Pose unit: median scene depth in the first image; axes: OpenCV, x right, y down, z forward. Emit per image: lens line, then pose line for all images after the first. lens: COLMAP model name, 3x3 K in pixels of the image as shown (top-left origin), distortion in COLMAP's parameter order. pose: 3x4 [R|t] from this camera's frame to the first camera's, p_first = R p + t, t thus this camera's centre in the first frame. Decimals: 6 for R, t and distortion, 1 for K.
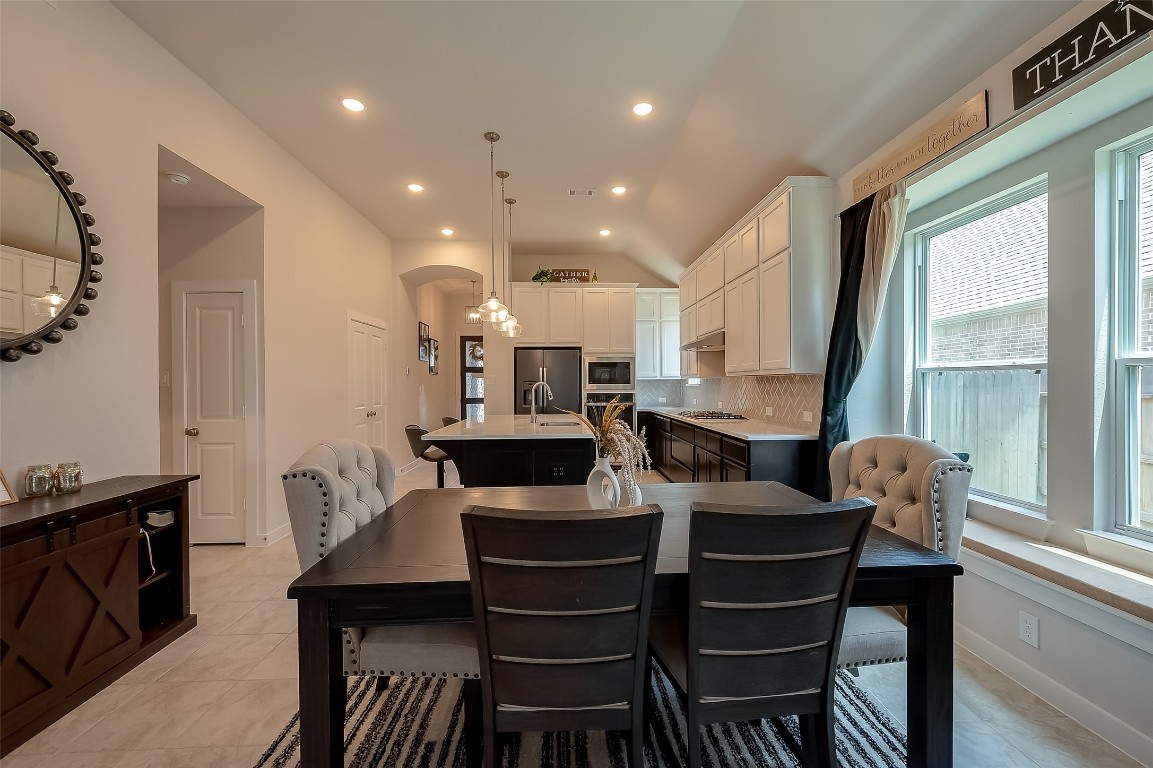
lens RADIAL K [[454.2, 0, 577.4], [0, 454.2, 385.2], [0, 0, 1]] dist [-0.002260, 0.000675]
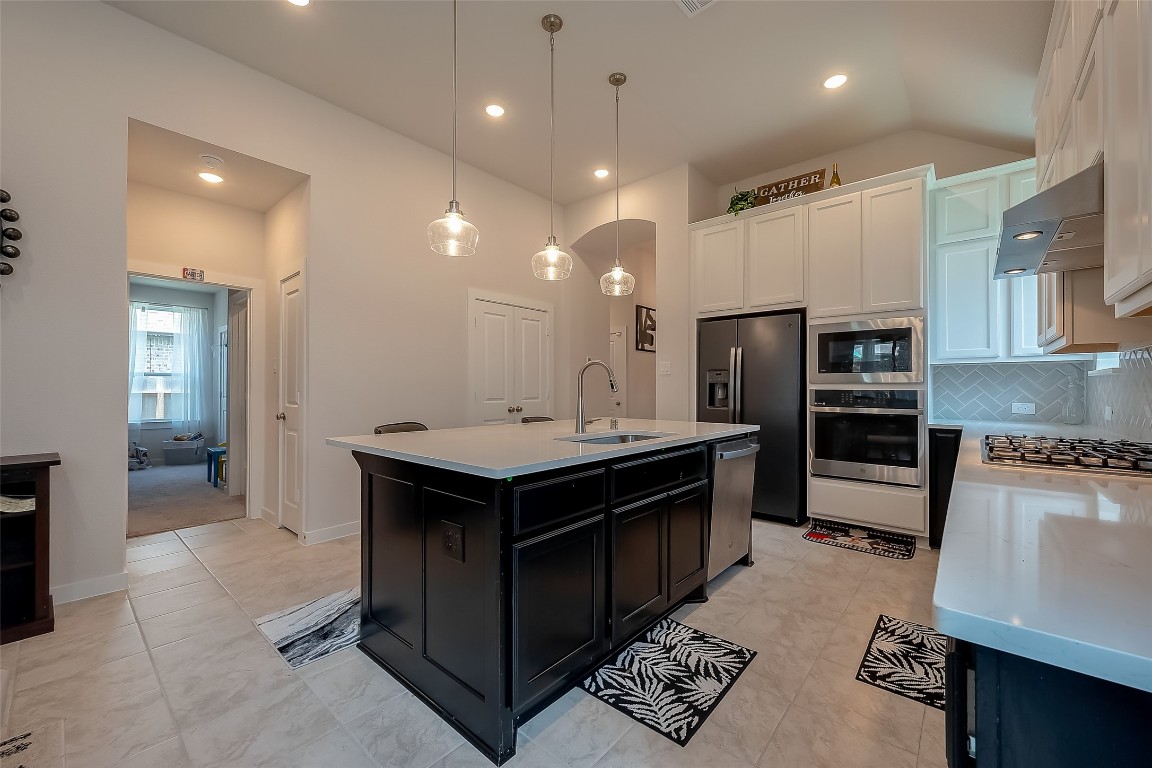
lens RADIAL K [[453.8, 0, 577.1], [0, 453.8, 388.5], [0, 0, 1]] dist [-0.002260, 0.000675]
pose [[0.730435, 0.006927, -0.682947, 0.189171], [-0.009056, 0.999959, 0.000457, 0.018482], [0.682923, 0.005851, 0.730467, 0.392901]]
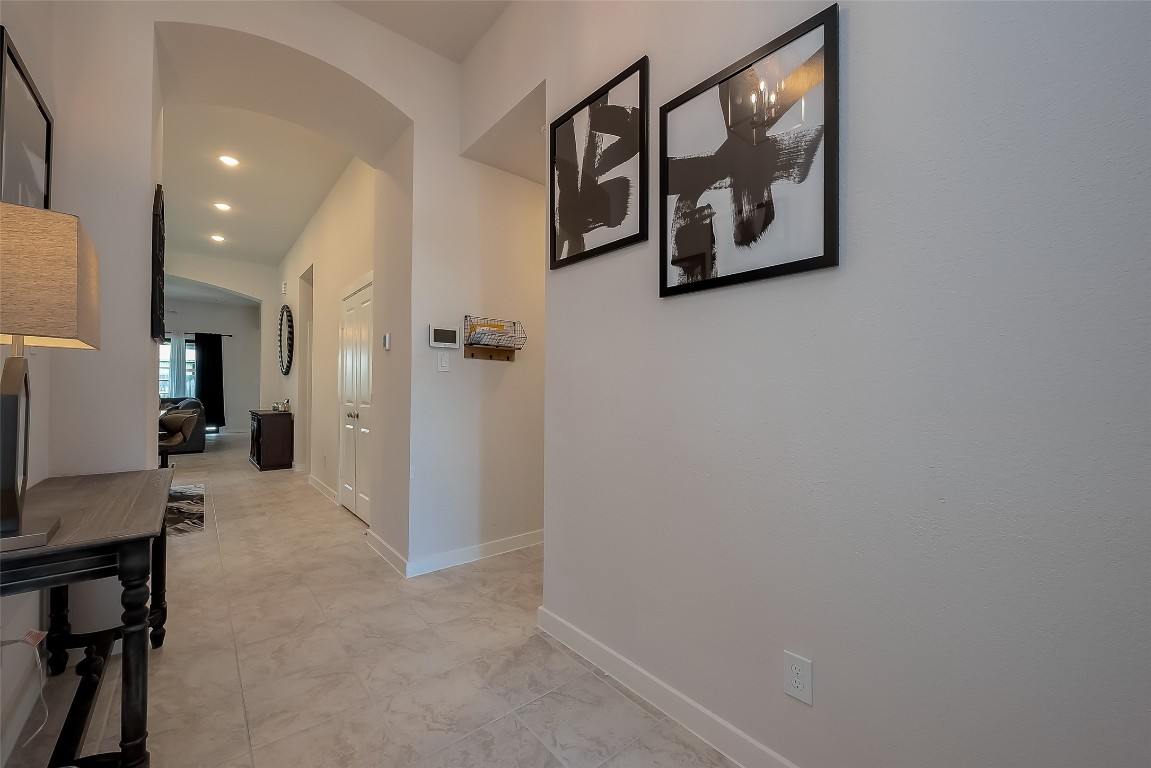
lens RADIAL K [[453.4, 0, 572.1], [0, 453.4, 386.1], [0, 0, 1]] dist [-0.002260, 0.000675]
pose [[-0.791130, -0.005395, -0.611625, -0.250257], [-0.005718, 0.999983, -0.001425, 0.014009], [0.611622, 0.002370, -0.791147, 1.551098]]
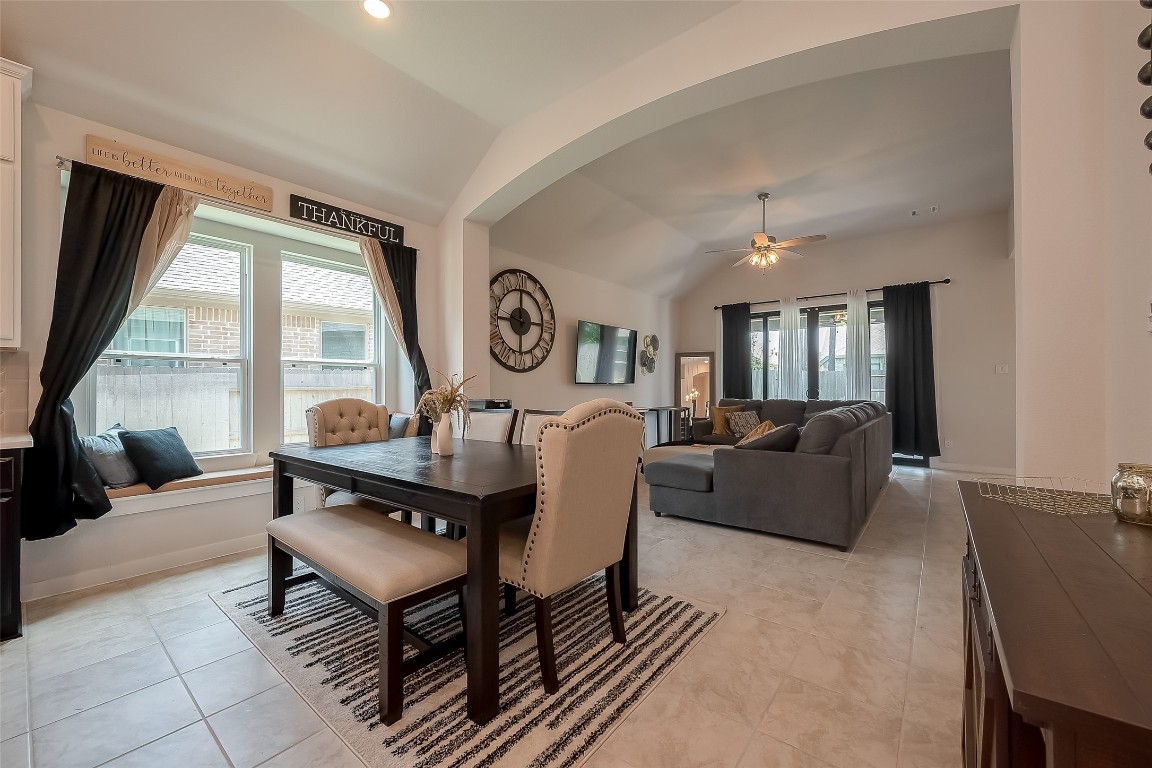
lens RADIAL K [[453.8, 0, 579.1], [0, 453.8, 386.0], [0, 0, 1]] dist [-0.002260, 0.000675]
pose [[-0.756239, 0.012148, 0.654183, -0.310280], [0.013980, 0.999899, -0.002407, 0.023234], [-0.654146, 0.007325, -0.756333, 0.478160]]
